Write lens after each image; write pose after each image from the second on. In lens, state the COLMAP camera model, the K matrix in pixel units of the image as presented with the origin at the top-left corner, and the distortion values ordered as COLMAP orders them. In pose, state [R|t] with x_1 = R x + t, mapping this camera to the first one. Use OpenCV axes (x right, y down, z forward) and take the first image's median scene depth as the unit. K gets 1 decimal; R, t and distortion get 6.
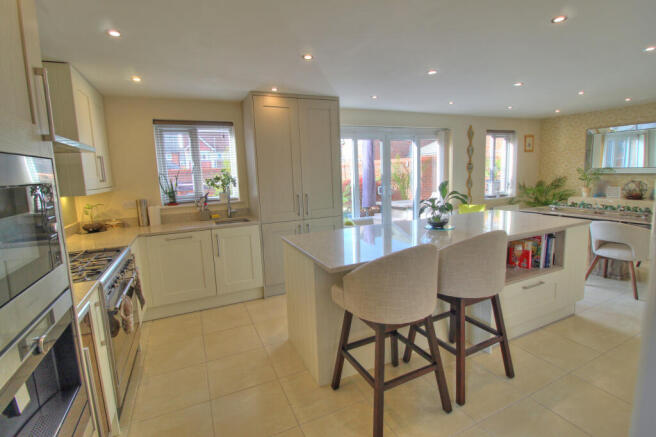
lens RADIAL K [[307.3, 0, 328.5], [0, 307.3, 210.7], [0, 0, 1]] dist [0.000082, -0.000261]
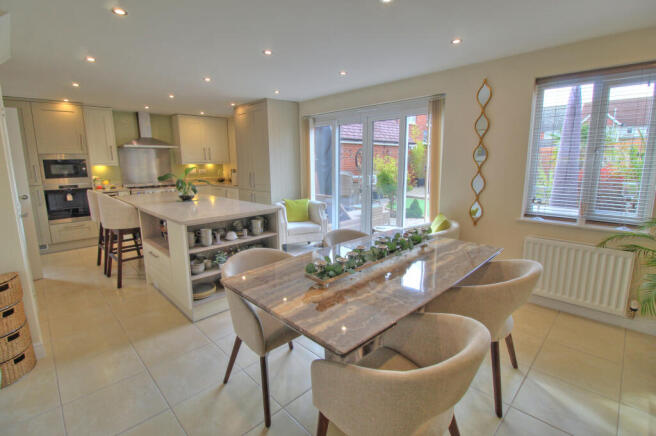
lens RADIAL K [[307.3, 0, 328.5], [0, 307.3, 210.2], [0, 0, 1]] dist [0.000082, -0.000261]
pose [[0.326864, 0.186378, -0.926511, 1.418942], [-0.128749, 0.980003, 0.151718, -0.147537], [0.936260, 0.069696, 0.344324, 0.861103]]
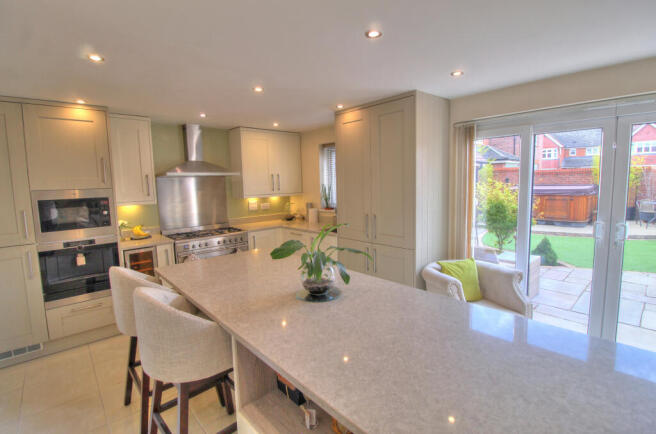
lens RADIAL K [[301.9, 0, 329.7], [0, 301.9, 212.3], [0, 0, 1]] dist [-0.001982, -0.000120]
pose [[0.294161, 0.126321, -0.947371, 0.710085], [-0.114039, 0.988785, 0.096434, -0.131224], [0.948928, 0.079670, 0.305267, 0.625674]]
